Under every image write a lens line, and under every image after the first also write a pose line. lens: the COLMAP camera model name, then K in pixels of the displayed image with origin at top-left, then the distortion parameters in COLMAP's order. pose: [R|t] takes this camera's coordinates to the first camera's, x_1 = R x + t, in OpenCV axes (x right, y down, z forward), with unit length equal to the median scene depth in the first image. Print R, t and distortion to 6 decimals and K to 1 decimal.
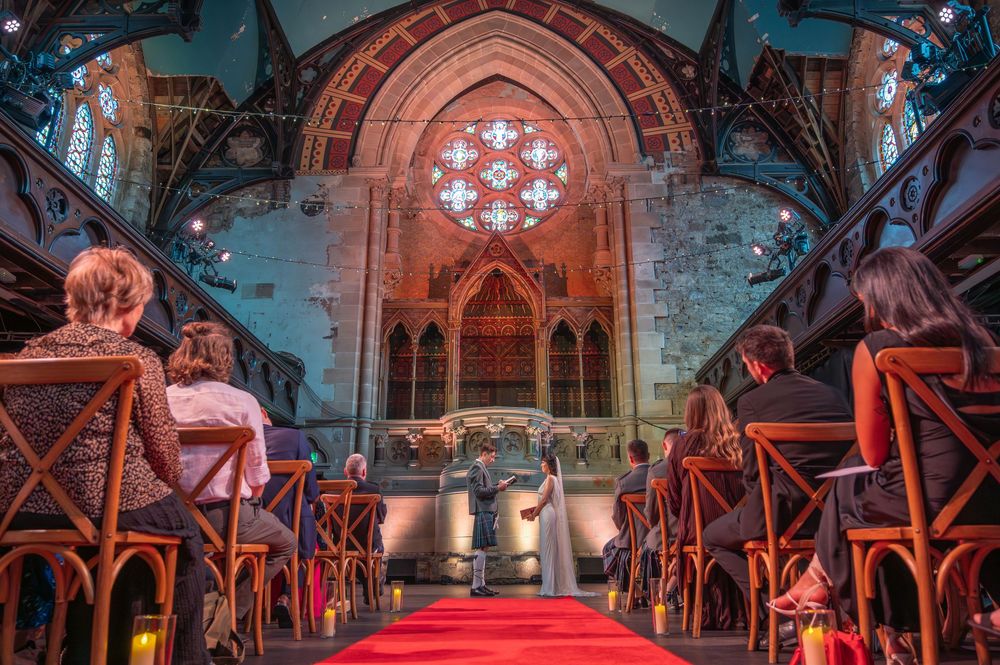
lens RADIAL K [[708.9, 0, 504.0], [0, 708.9, 340.1], [0, 0, 1]] dist [-0.011119, -0.002856]
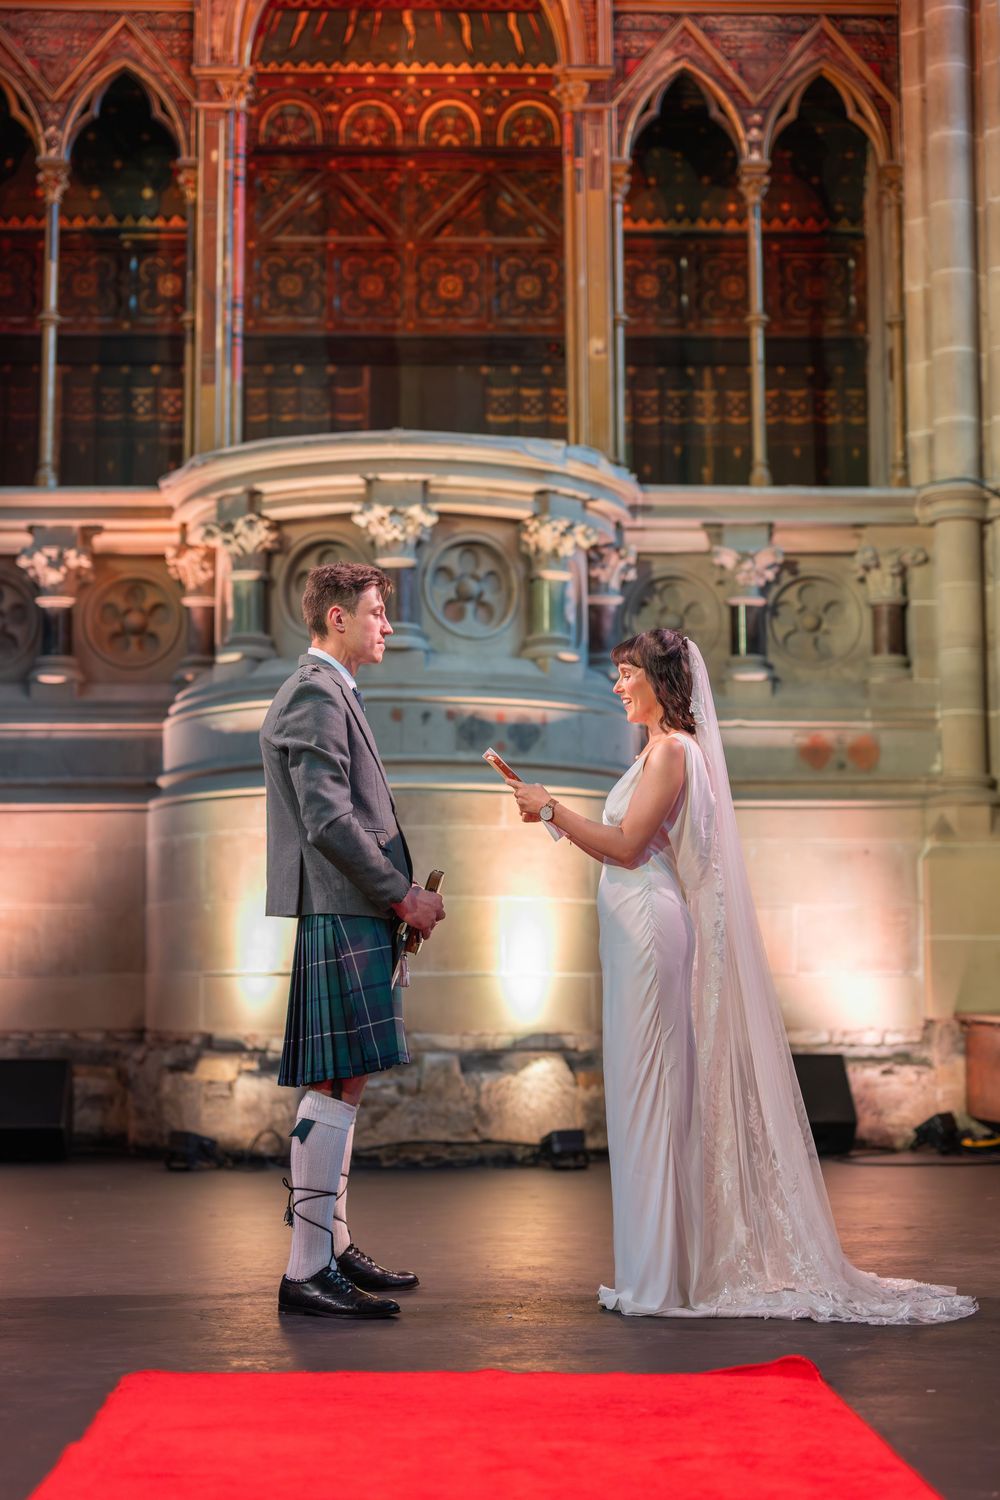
lens RADIAL K [[2263.6, 0, 514.0], [0, 2263.6, 752.9], [0, 0, 1]] dist [-0.009390, 0.000000]
pose [[0.999028, 0.005043, 0.043790, -0.005001], [-0.013920, 0.978694, 0.204853, 0.039675], [-0.041824, -0.205263, 0.977813, 0.225106]]
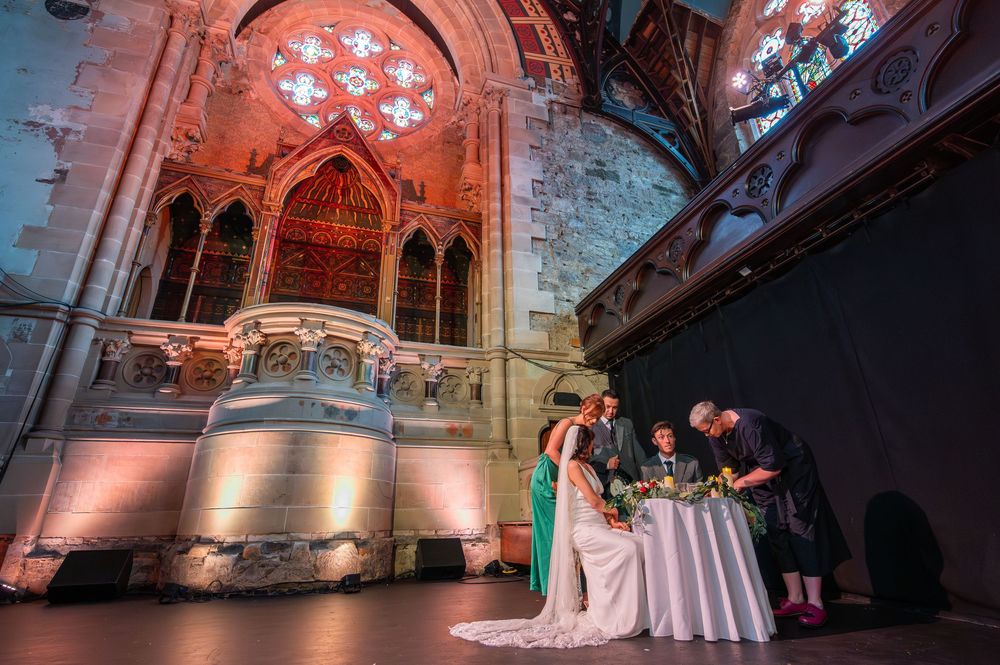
lens RADIAL K [[477.9, 0, 501.1], [0, 477.9, 328.9], [0, 0, 1]] dist [-0.000633, 0.000066]
pose [[0.944640, 0.109087, 0.309443, 0.014749], [-0.082618, 0.991807, -0.097432, 0.130761], [-0.317536, 0.066473, 0.945913, 0.472870]]
